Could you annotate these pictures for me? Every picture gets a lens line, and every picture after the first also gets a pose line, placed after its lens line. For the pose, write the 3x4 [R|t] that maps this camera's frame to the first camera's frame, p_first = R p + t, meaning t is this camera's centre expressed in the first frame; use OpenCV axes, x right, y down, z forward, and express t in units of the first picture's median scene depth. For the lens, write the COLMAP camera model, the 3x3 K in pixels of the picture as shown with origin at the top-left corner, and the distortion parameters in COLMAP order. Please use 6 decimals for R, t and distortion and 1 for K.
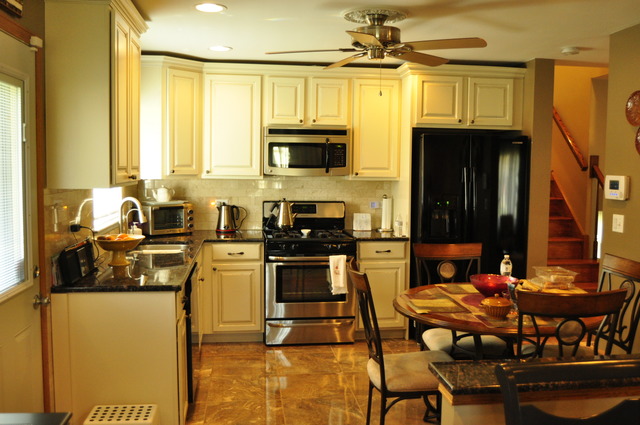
lens RADIAL K [[609.0, 0, 320.0], [0, 609.0, 212.5], [0, 0, 1]] dist [-0.042347, 0.002840]
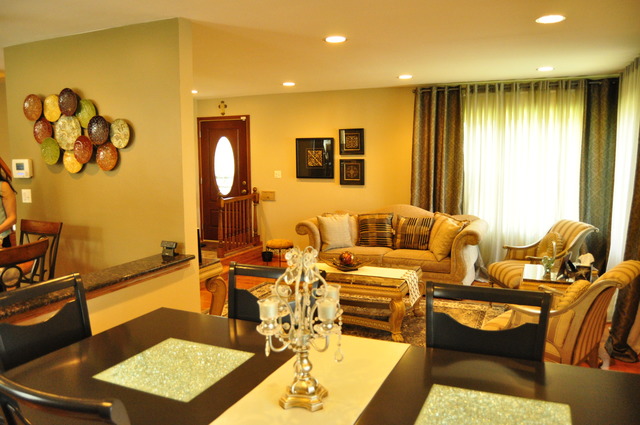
lens RADIAL K [[507.6, 0, 320.0], [0, 507.6, 212.5], [0, 0, 1]] dist [-0.010472, 0.003453]
pose [[0.519361, -0.116423, 0.846587, -0.107126], [0.082413, 0.992882, 0.085984, 0.011730], [-0.850572, 0.025113, 0.525259, -0.113296]]
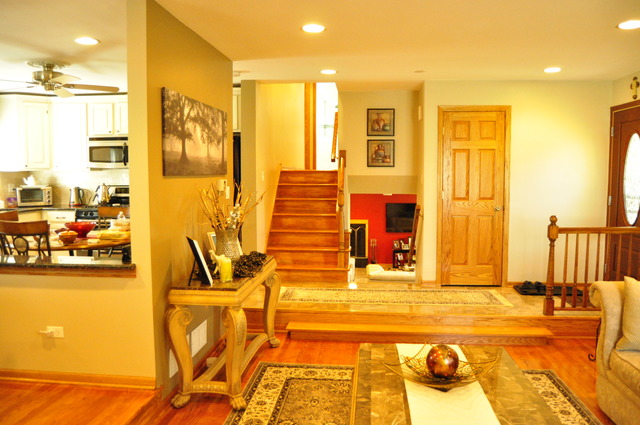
lens RADIAL K [[505.0, 0, 315.5], [0, 505.0, 211.0], [0, 0, 1]] dist [-0.080017, 0.013570]
pose [[0.973493, 0.005409, -0.228652, 1.059716], [-0.006659, 0.999967, -0.004695, 0.069415], [0.228619, 0.006094, 0.973497, -0.118758]]
